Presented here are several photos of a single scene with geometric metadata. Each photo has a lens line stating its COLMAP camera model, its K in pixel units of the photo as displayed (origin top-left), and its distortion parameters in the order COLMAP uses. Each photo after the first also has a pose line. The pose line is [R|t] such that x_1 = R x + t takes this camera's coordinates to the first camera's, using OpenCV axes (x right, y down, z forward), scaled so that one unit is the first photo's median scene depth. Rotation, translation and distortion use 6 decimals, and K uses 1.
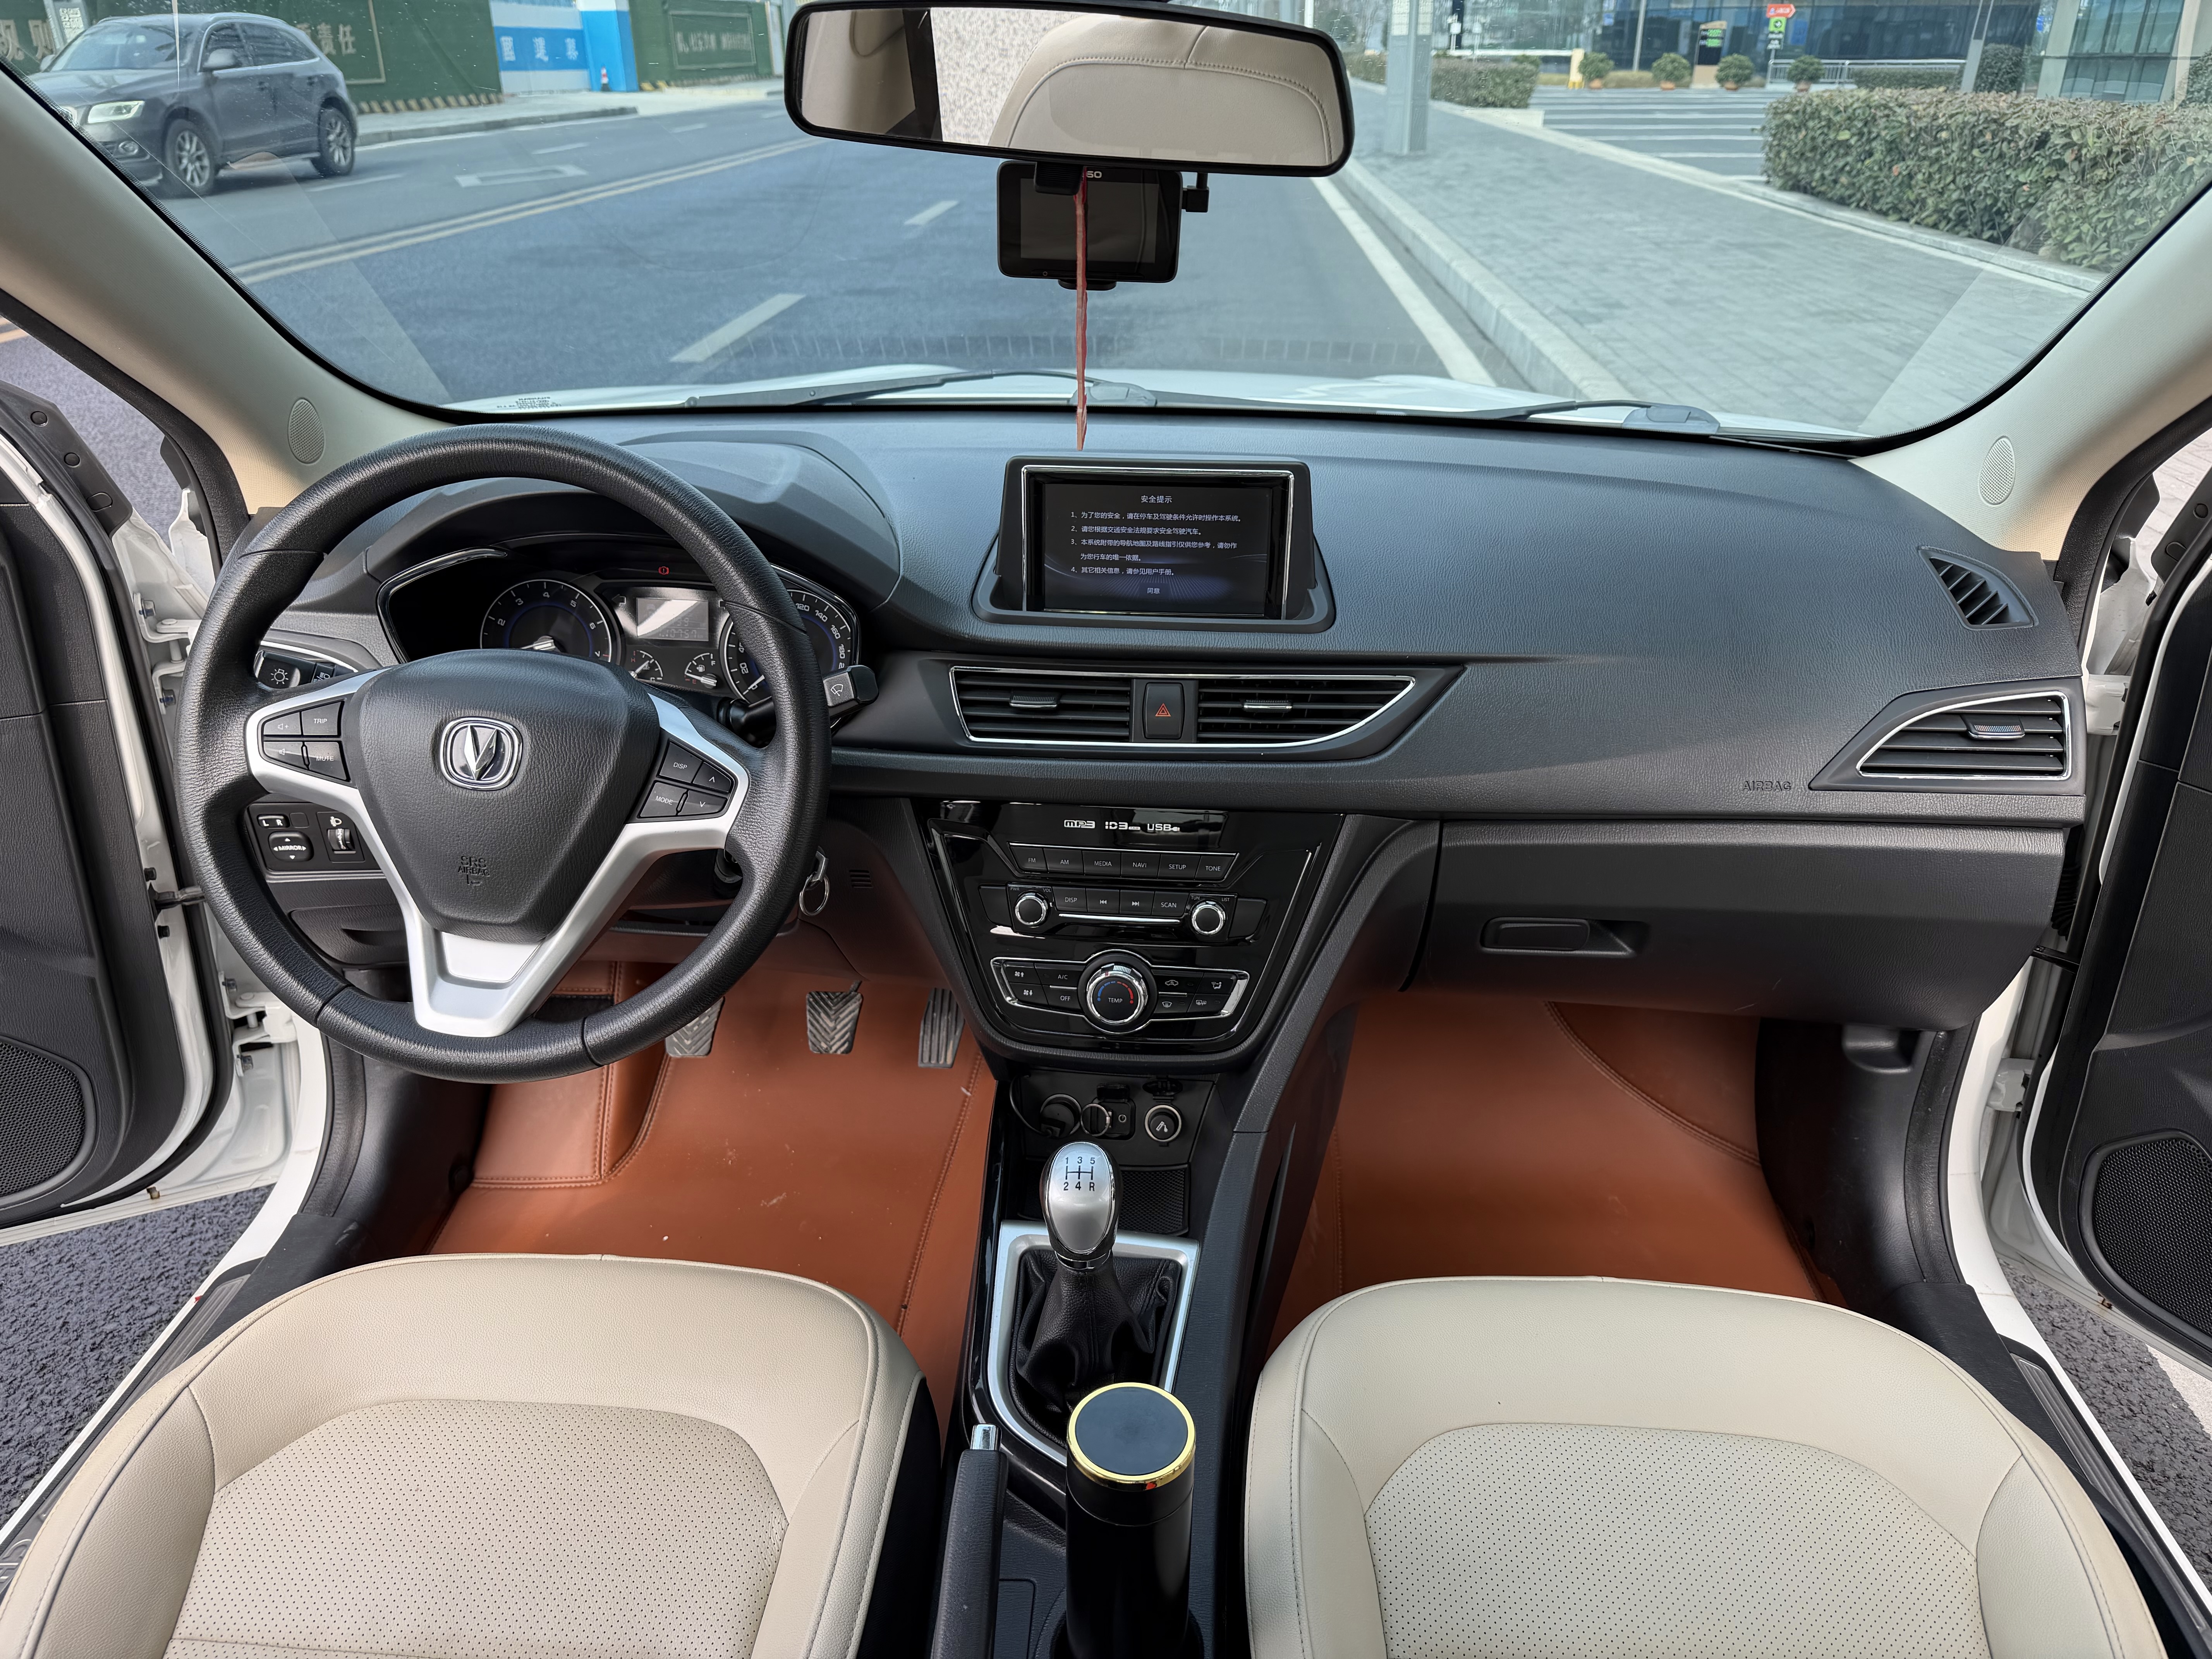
lens RADIAL K [[1639.0, 0, 1106.0], [0, 1639.0, 829.5], [0, 0, 1]] dist [0.003753, 0.002514]
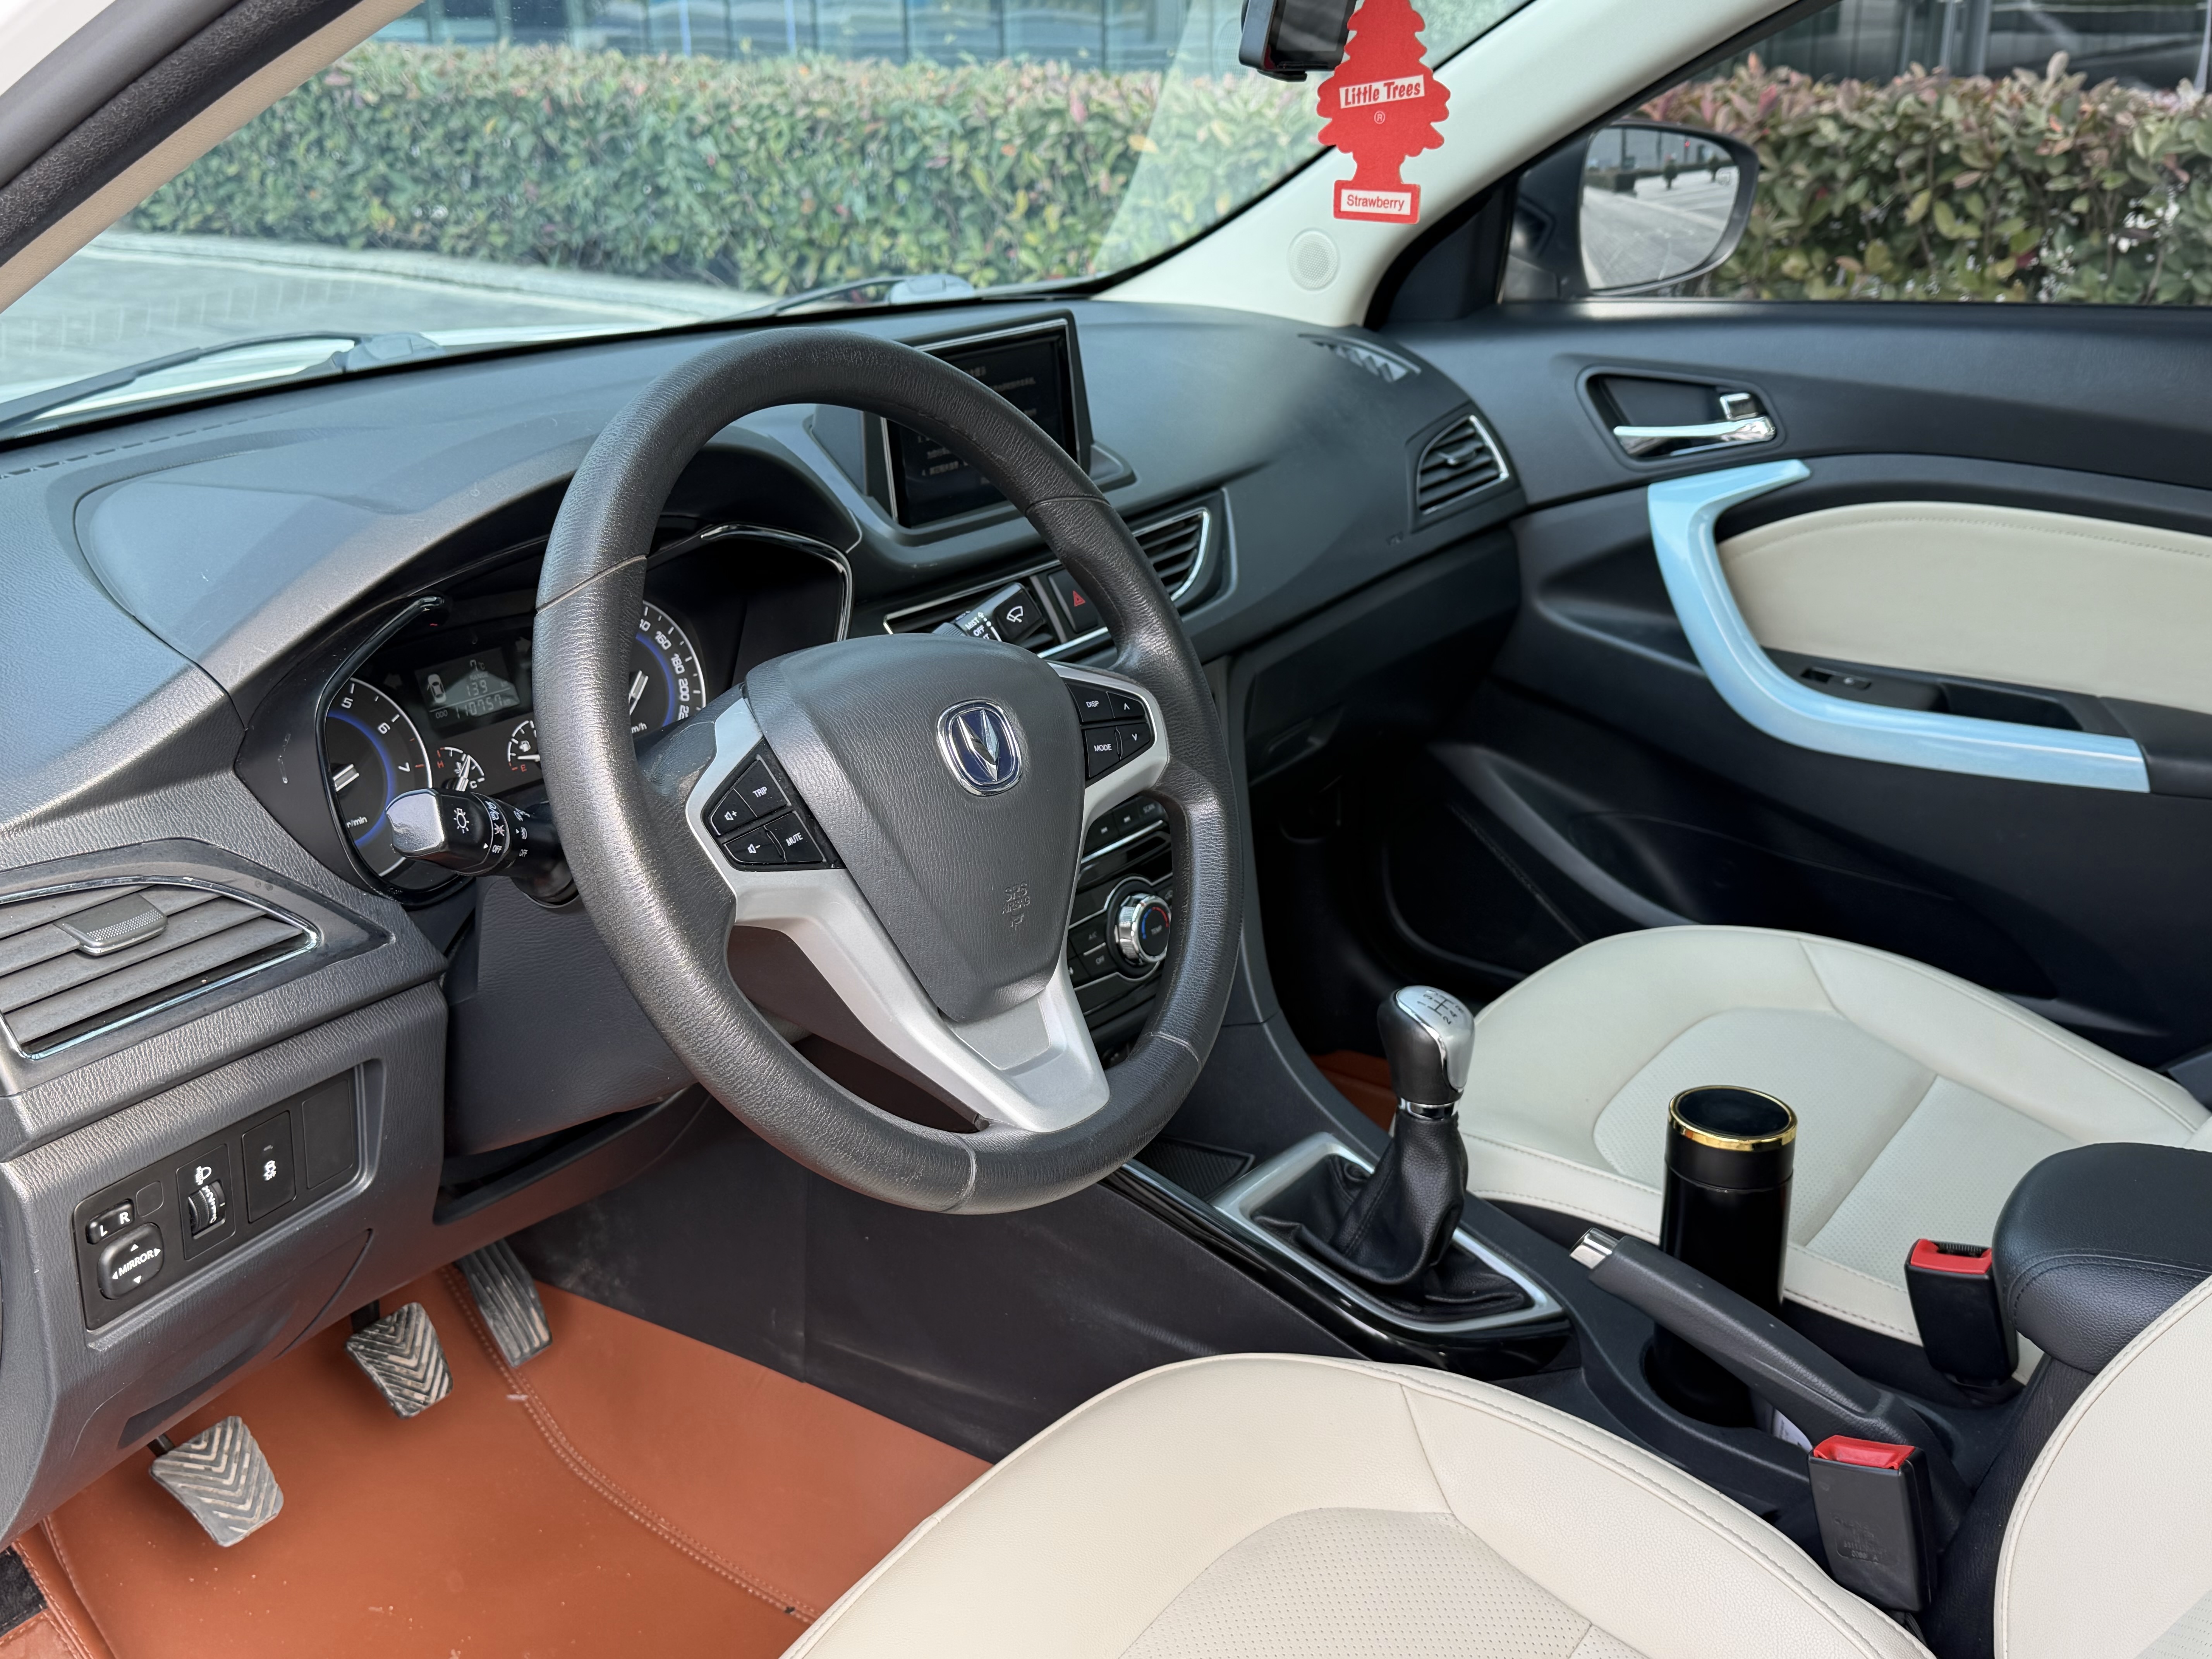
lens RADIAL K [[2313.2, 0, 1106.0], [0, 2313.2, 829.5], [0, 0, 1]] dist [0.284851, -0.622868]
pose [[0.503357, -0.300087, 0.810296, -0.916291], [0.388691, 0.916159, 0.097837, -0.069912], [-0.771719, 0.265708, 0.577796, 0.276000]]
